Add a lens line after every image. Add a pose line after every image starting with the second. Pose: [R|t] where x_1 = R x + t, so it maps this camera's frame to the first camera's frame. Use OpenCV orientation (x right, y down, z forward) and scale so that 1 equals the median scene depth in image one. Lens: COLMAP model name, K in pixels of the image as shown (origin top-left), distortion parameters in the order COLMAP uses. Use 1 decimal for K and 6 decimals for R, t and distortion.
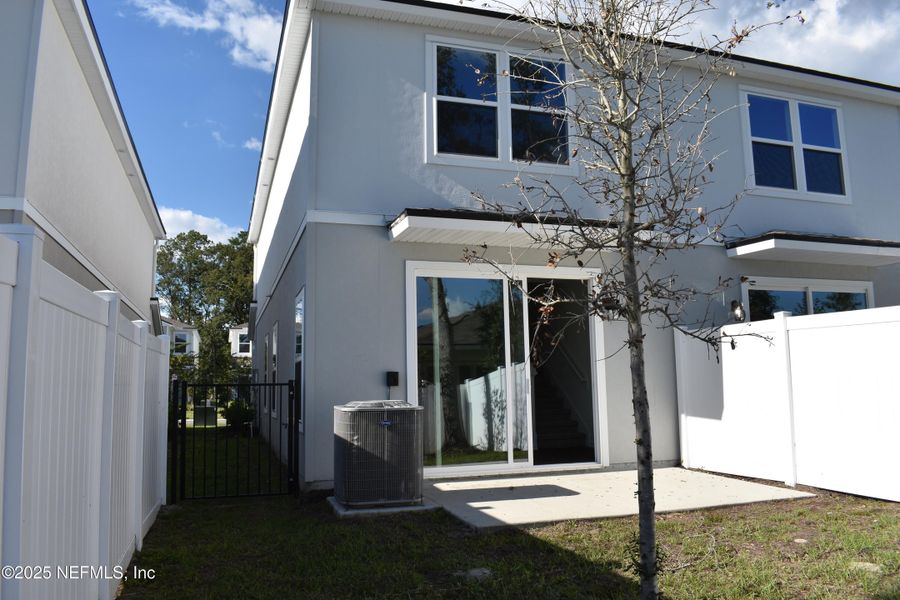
lens RADIAL K [[682.3, 0, 450.0], [0, 682.3, 300.0], [0, 0, 1]] dist [-0.085525, 0.002400]
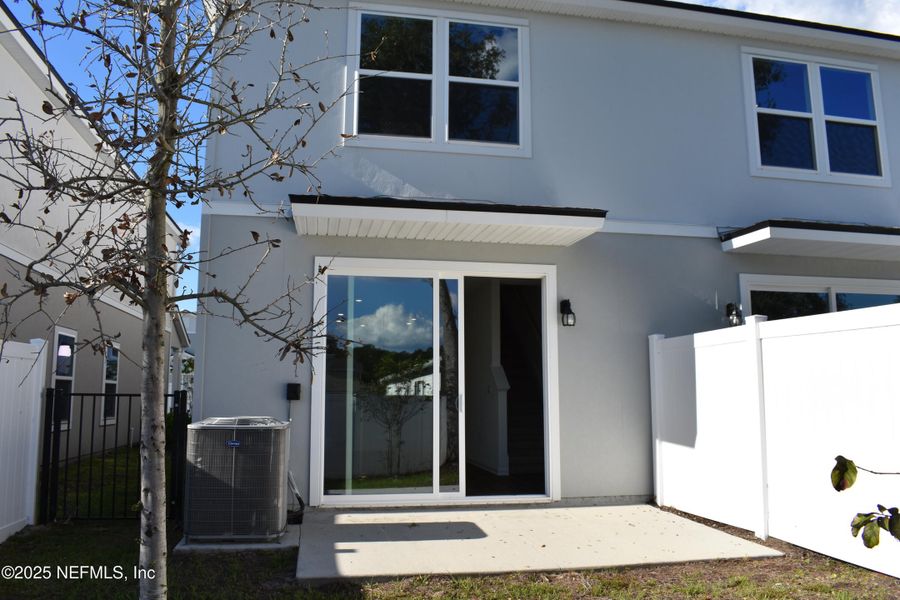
lens RADIAL K [[691.5, 0, 450.0], [0, 691.5, 300.0], [0, 0, 1]] dist [-0.084580, 0.000687]
pose [[0.991761, -0.000651, -0.128102, 0.205626], [-0.001169, 0.999899, -0.014133, 0.009484], [0.128098, 0.014166, 0.991660, 0.134695]]
